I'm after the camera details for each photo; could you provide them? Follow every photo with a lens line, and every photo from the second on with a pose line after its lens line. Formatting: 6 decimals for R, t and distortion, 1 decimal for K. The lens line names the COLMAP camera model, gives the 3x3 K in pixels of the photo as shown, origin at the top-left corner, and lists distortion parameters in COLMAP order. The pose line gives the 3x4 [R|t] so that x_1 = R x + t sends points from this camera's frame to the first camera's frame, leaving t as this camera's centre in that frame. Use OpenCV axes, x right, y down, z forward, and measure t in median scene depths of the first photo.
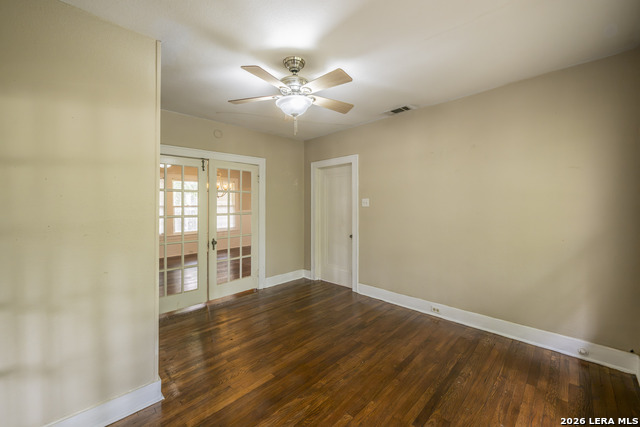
lens RADIAL K [[254.6, 0, 316.5], [0, 254.6, 208.3], [0, 0, 1]] dist [-0.003376, -0.000087]
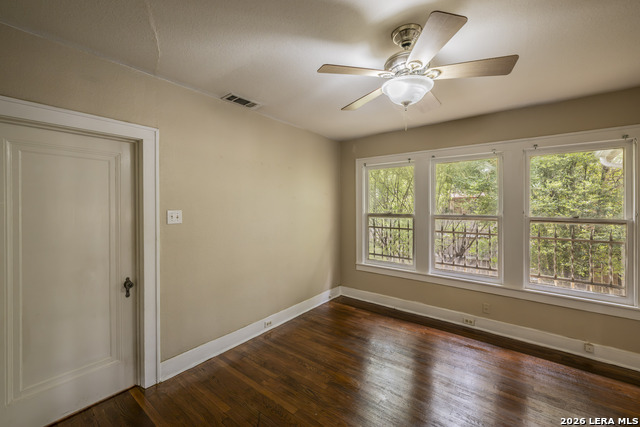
lens RADIAL K [[254.6, 0, 317.4], [0, 254.6, 211.5], [0, 0, 1]] dist [-0.003376, -0.000087]
pose [[-0.123374, -0.006140, 0.992341, -0.545876], [0.013046, 0.999884, 0.007809, -0.044647], [-0.992274, 0.013909, -0.123280, 0.938628]]
